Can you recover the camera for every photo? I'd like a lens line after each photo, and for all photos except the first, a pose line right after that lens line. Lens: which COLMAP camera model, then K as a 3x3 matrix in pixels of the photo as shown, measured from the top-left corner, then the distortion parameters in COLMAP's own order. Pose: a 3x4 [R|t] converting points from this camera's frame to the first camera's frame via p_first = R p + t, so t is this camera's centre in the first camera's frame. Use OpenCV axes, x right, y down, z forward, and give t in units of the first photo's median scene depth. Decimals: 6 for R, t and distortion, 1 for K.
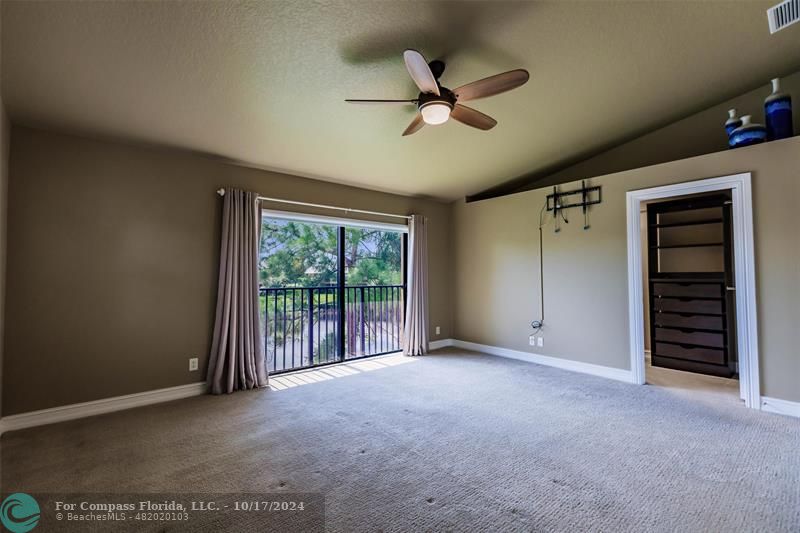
lens RADIAL K [[357.9, 0, 403.2], [0, 357.9, 265.0], [0, 0, 1]] dist [0.004612, 0.000585]
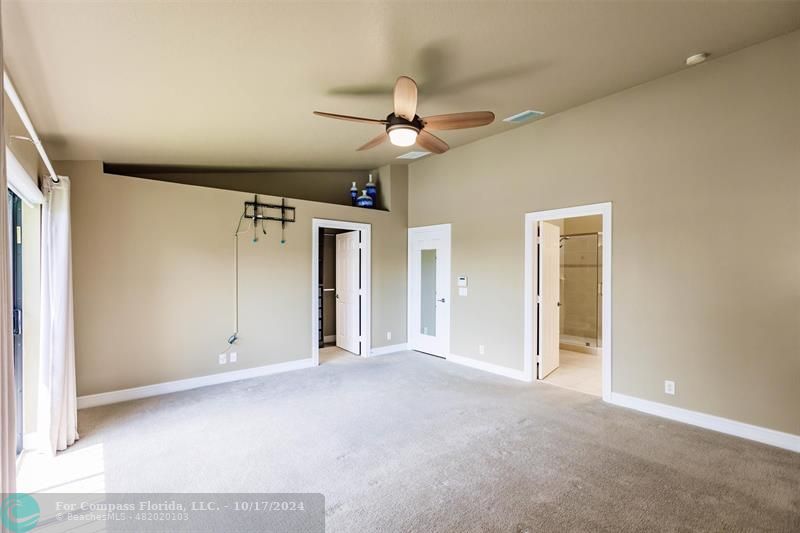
lens RADIAL K [[357.9, 0, 399.0], [0, 357.9, 270.5], [0, 0, 1]] dist [0.004612, 0.000585]
pose [[0.003995, 0.003817, 0.999985, -0.593190], [-0.032280, 0.999472, -0.003686, -0.021675], [-0.999471, -0.032265, 0.004116, 0.629985]]
